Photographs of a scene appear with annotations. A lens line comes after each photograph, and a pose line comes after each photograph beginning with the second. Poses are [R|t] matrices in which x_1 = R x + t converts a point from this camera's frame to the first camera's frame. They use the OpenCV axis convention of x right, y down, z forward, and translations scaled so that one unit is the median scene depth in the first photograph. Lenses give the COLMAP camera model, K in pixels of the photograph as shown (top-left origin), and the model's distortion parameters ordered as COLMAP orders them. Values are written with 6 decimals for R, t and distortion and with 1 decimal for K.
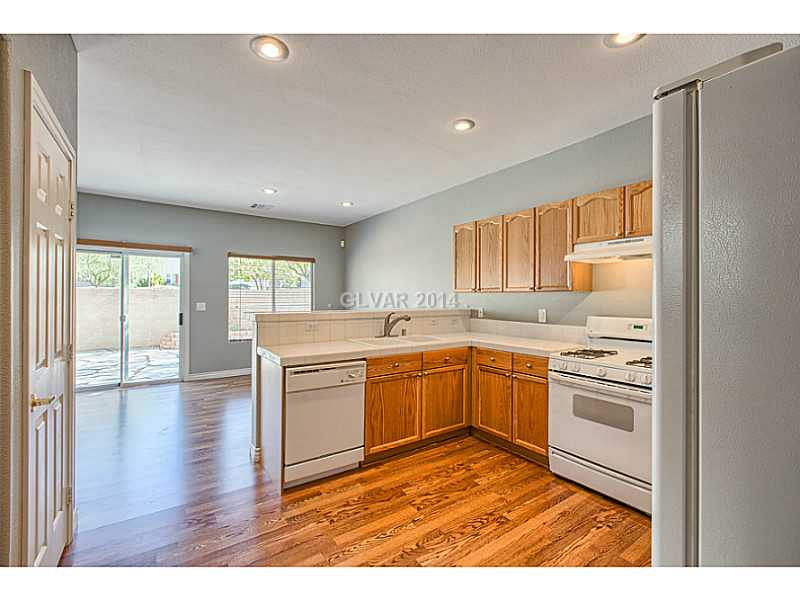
lens RADIAL K [[354.4, 0, 398.5], [0, 354.4, 297.0], [0, 0, 1]] dist [0.000772, -0.000553]
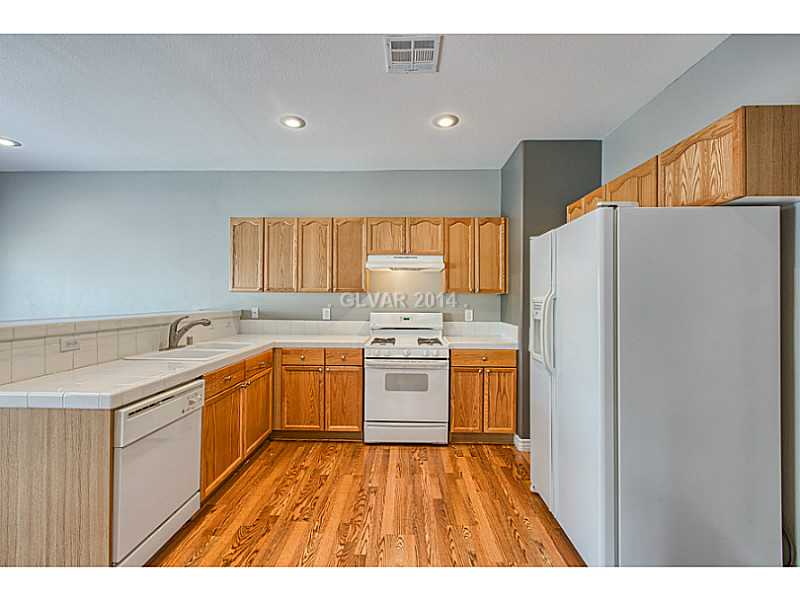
lens RADIAL K [[354.4, 0, 398.5], [0, 354.4, 297.0], [0, 0, 1]] dist [0.000772, -0.000553]
pose [[0.587406, 0.002315, 0.809289, -0.425241], [-0.004647, 0.999989, 0.000512, -0.001911], [-0.809279, -0.004062, 0.587410, 0.179582]]
